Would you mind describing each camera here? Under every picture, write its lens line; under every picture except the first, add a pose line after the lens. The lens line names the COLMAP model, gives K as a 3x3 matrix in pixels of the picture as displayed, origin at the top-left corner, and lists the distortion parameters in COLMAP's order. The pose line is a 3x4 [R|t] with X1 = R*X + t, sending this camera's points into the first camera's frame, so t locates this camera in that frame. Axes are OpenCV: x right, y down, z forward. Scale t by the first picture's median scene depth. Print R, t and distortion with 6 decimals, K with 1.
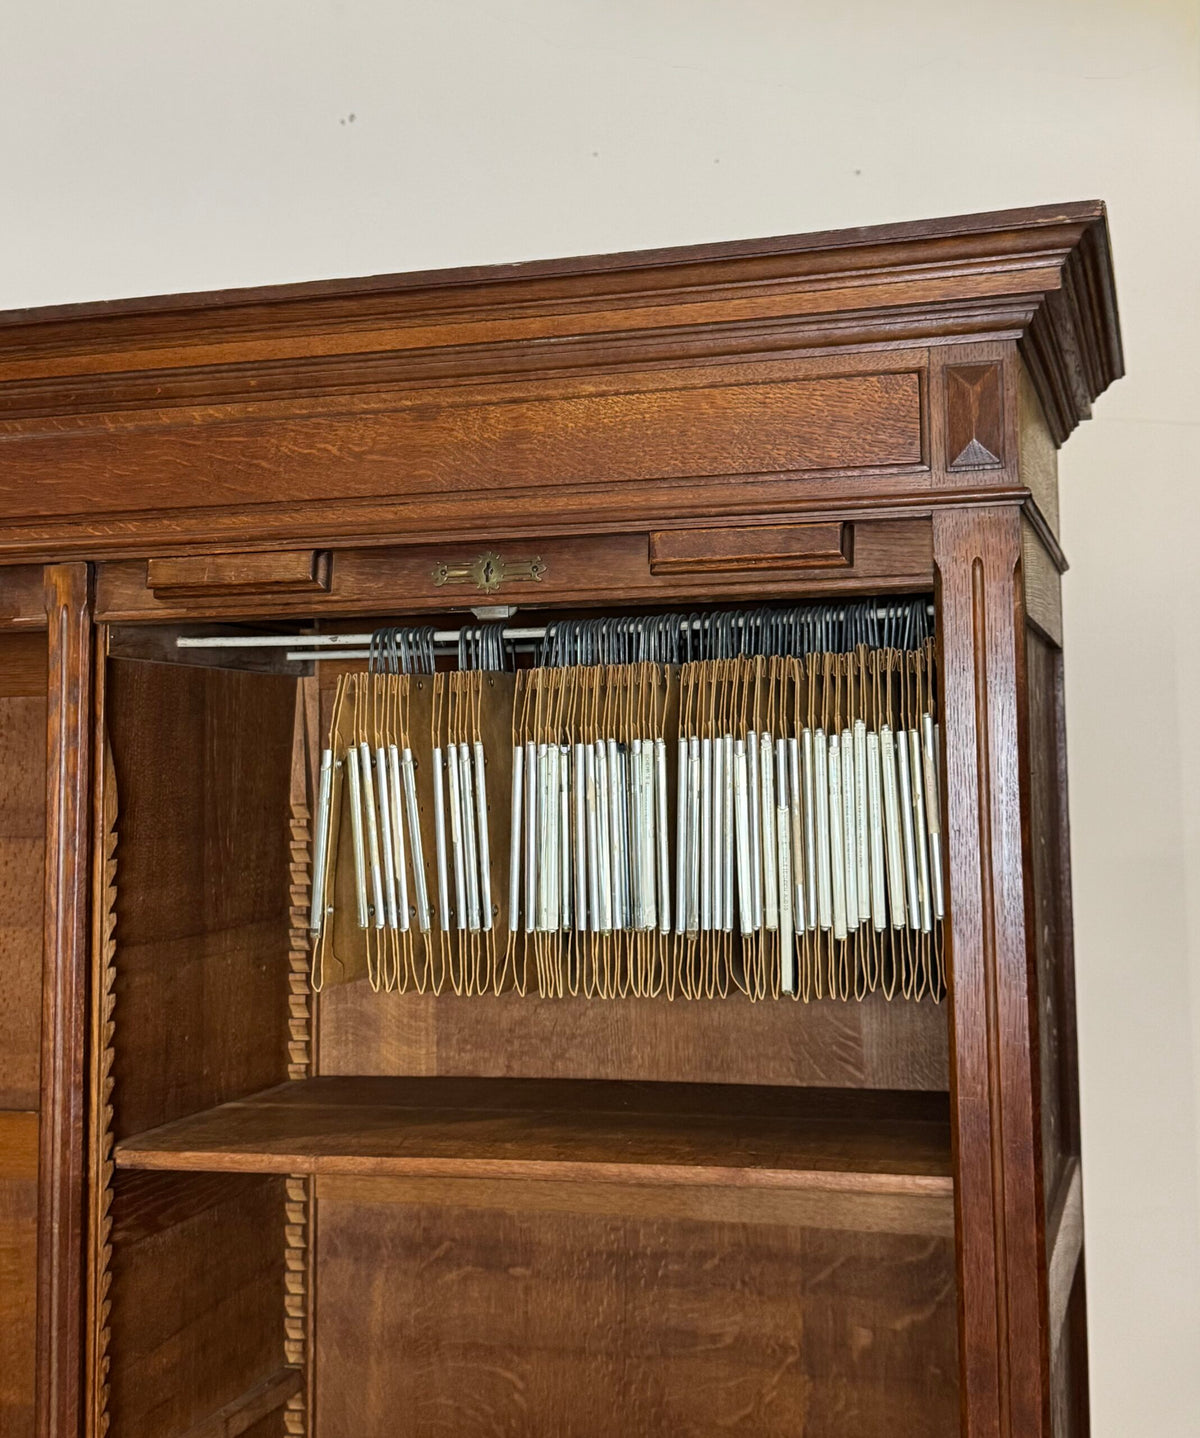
lens RADIAL K [[1808.2, 0, 625.9], [0, 1808.2, 625.6], [0, 0, 1]] dist [0.162251, -0.033747]
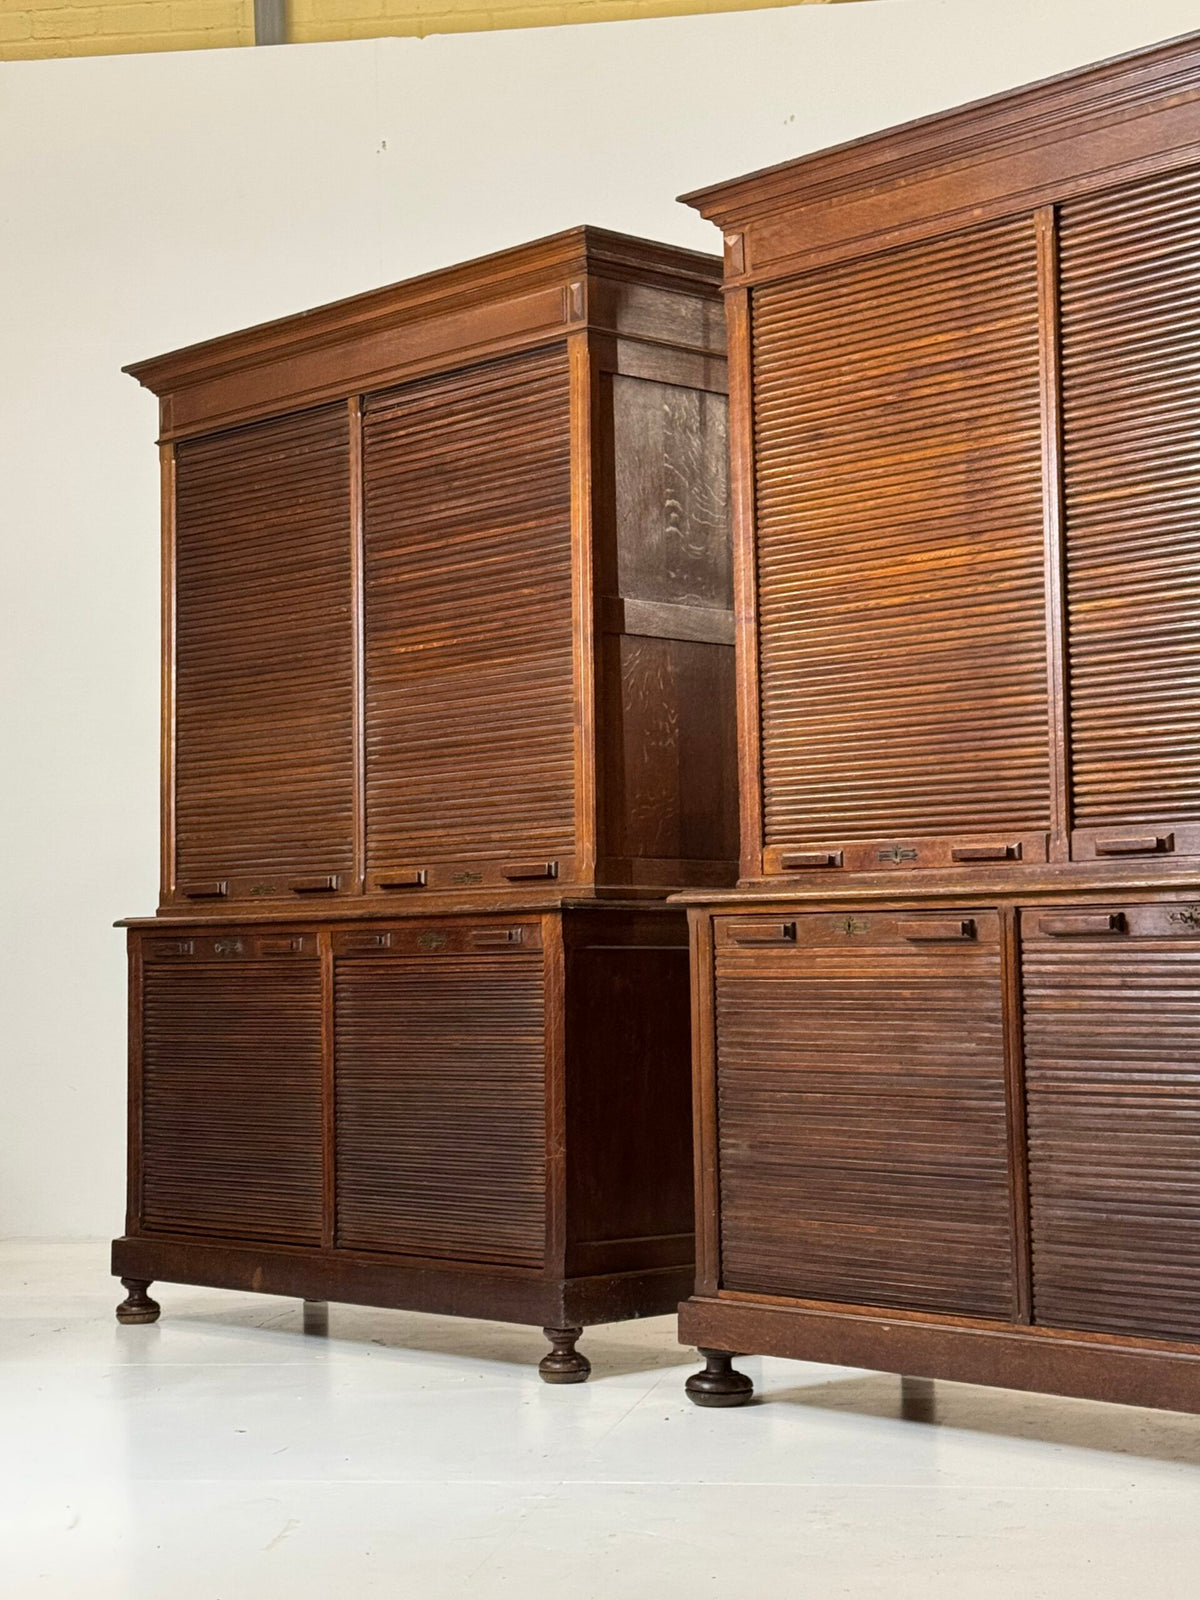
lens RADIAL K [[2891.4, 0, 606.3], [0, 2891.4, 803.1], [0, 0, 1]] dist [0.132399, 0.151125]
pose [[0.856852, -0.030732, -0.514645, 2.261989], [0.042751, 0.999019, 0.011521, 0.548007], [0.513786, -0.031873, 0.857326, -2.554429]]
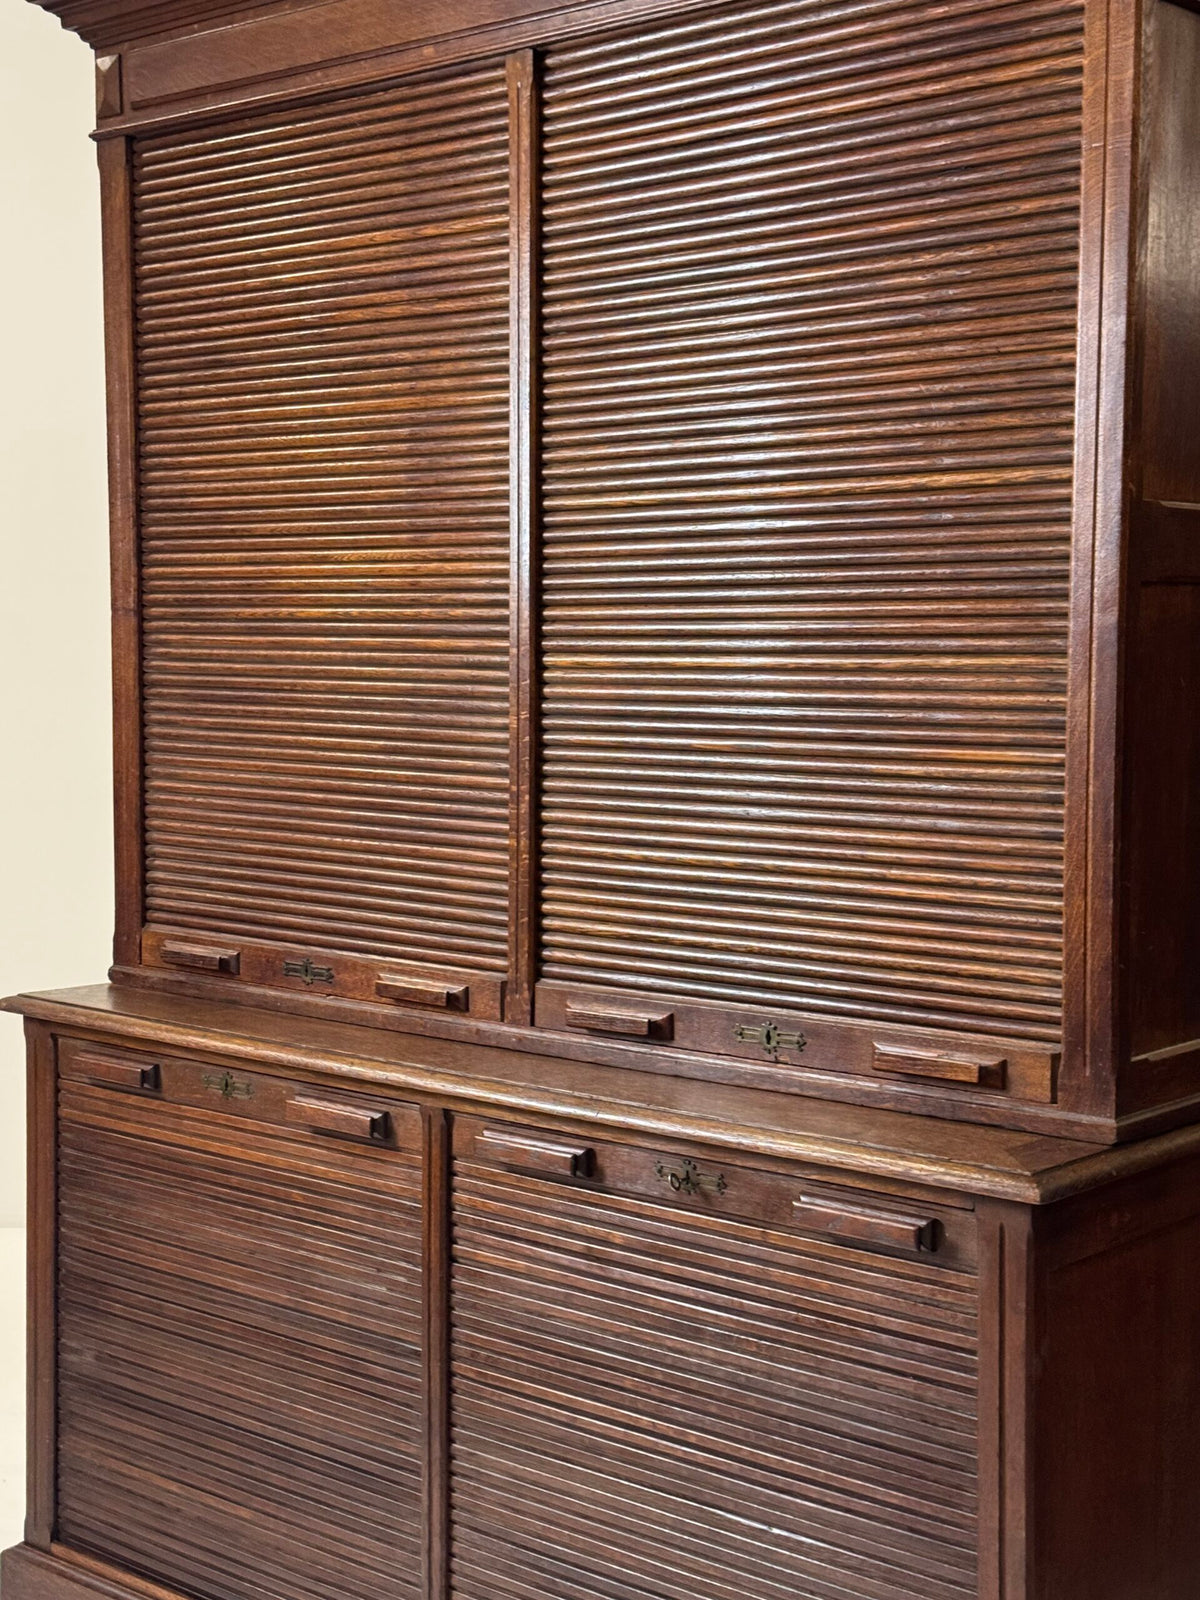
lens RADIAL K [[2351.3, 0, 601.1], [0, 2351.3, 804.8], [0, 0, 1]] dist [0.137758, -0.081482]
pose [[0.915213, 0.046168, -0.400317, 1.792668], [0.008780, 0.990895, 0.134352, 0.244951], [0.402875, -0.126476, 0.906474, -1.071910]]
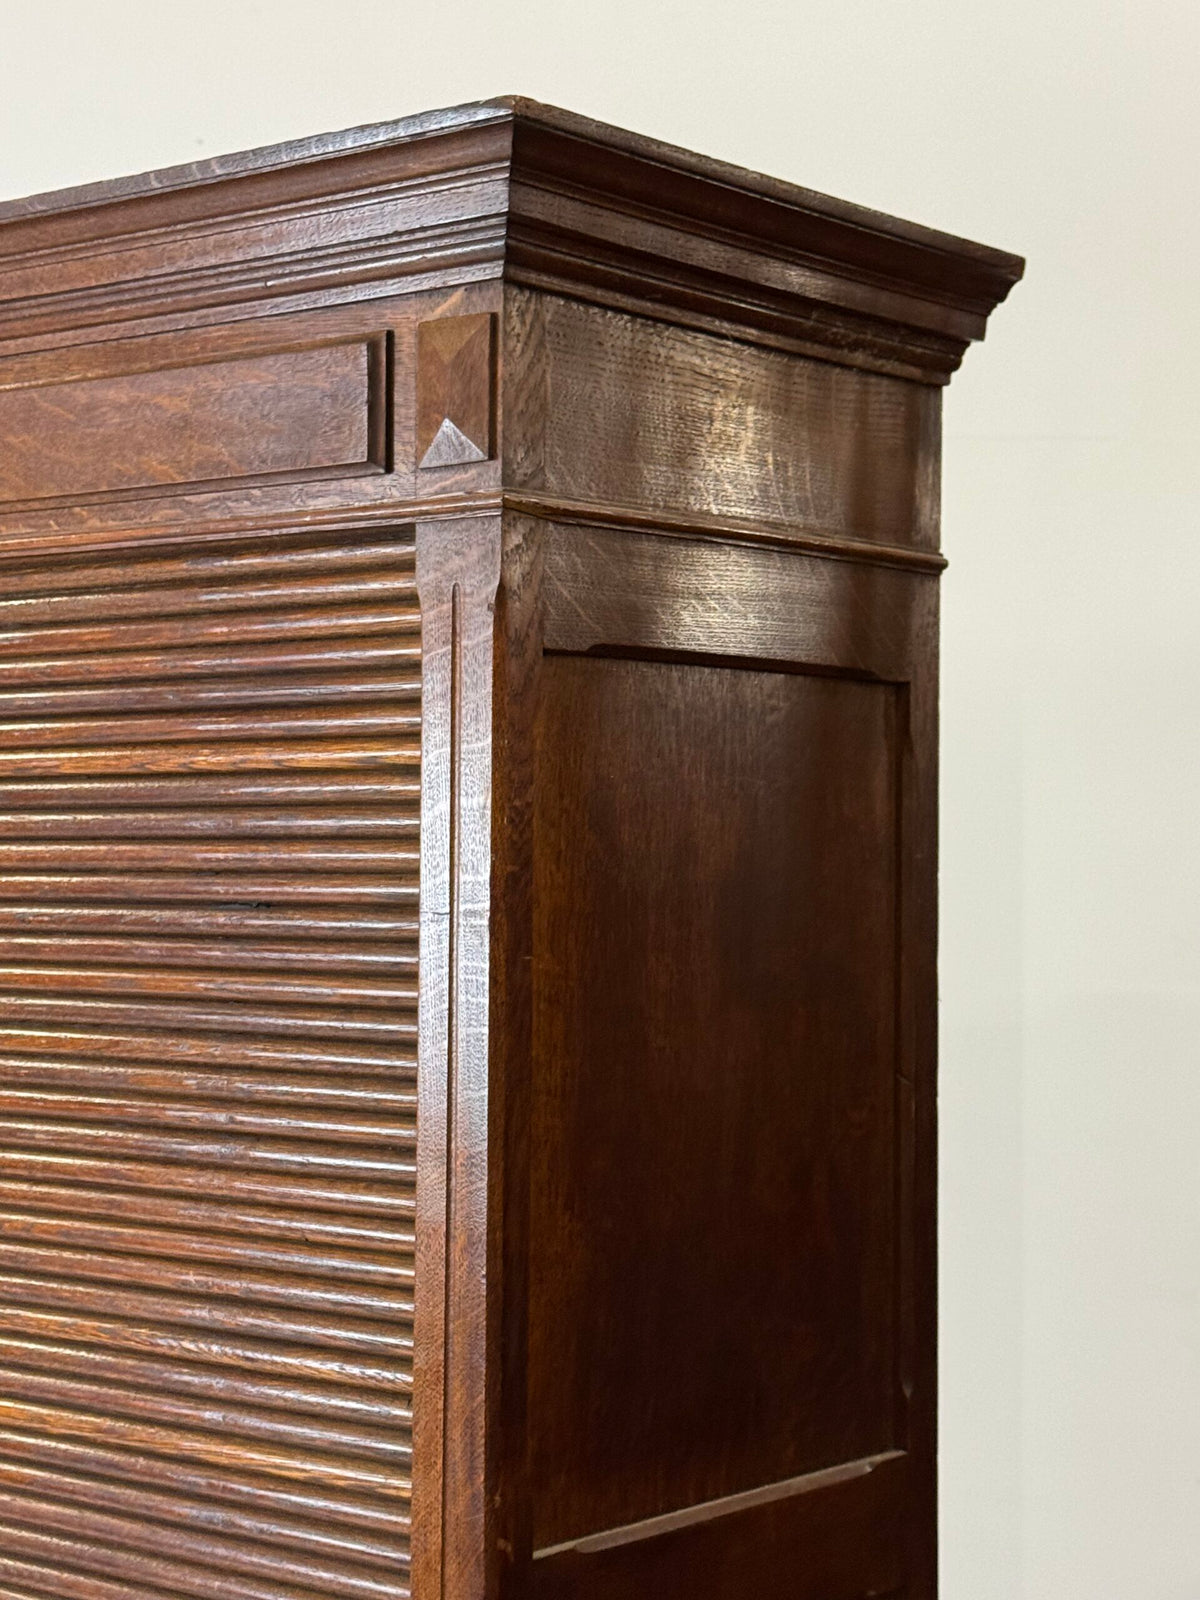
lens RADIAL K [[2715.4, 0, 597.5], [0, 2715.4, 804.9], [0, 0, 1]] dist [0.159689, -0.001911]
pose [[0.916825, 0.015364, -0.398994, 1.887907], [0.002898, 0.998977, 0.045128, -0.047424], [0.399279, -0.042531, 0.915842, -0.366596]]
